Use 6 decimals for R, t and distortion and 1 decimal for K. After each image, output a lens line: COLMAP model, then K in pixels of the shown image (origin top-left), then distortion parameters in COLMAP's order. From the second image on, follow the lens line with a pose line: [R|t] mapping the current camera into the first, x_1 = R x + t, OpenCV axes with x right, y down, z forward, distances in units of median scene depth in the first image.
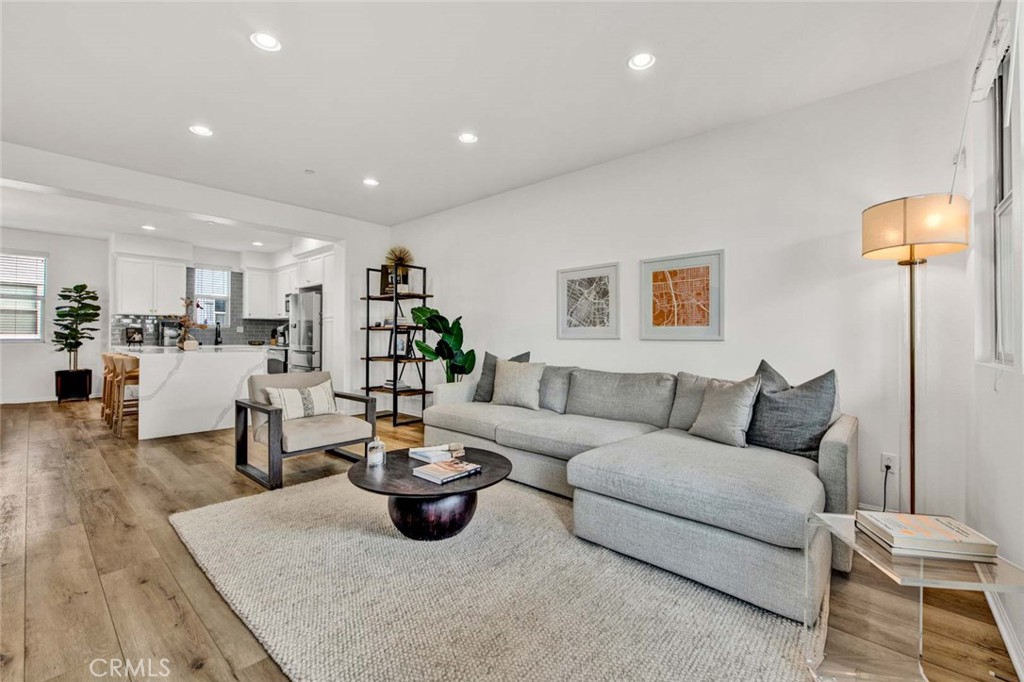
lens RADIAL K [[421.8, 0, 516.7], [0, 421.8, 336.8], [0, 0, 1]] dist [0.001127, 0.000210]
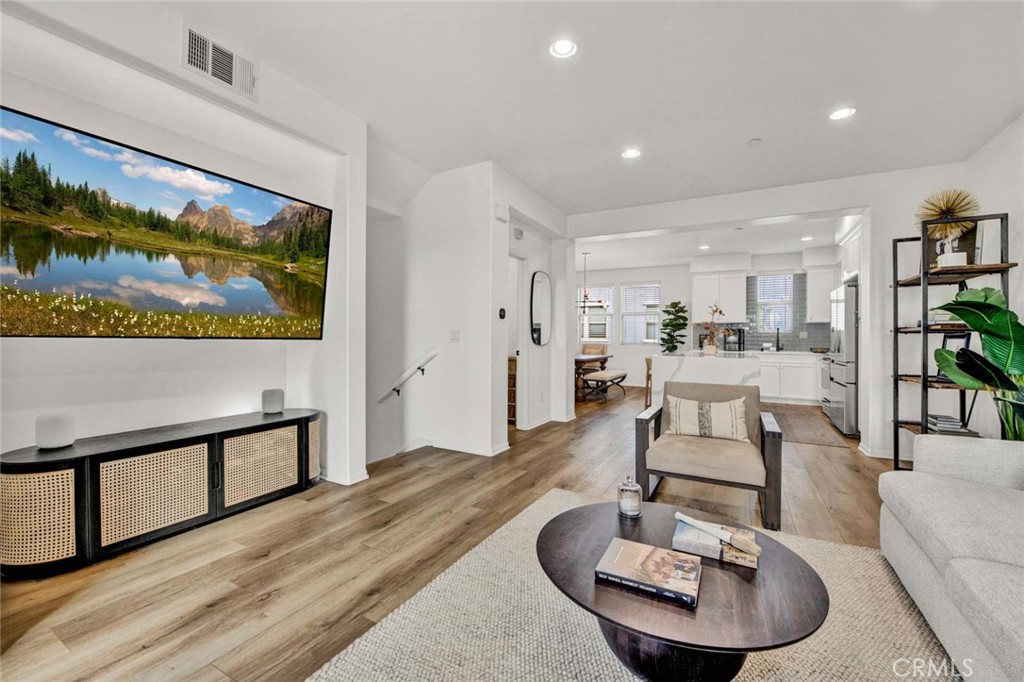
lens RADIAL K [[421.8, 0, 517.3], [0, 421.8, 337.7], [0, 0, 1]] dist [0.001127, 0.000210]
pose [[0.233682, -0.003528, -0.972307, 0.125929], [-0.009762, 0.999934, -0.005975, 0.000412], [0.972264, 0.010888, 0.233632, 0.233807]]
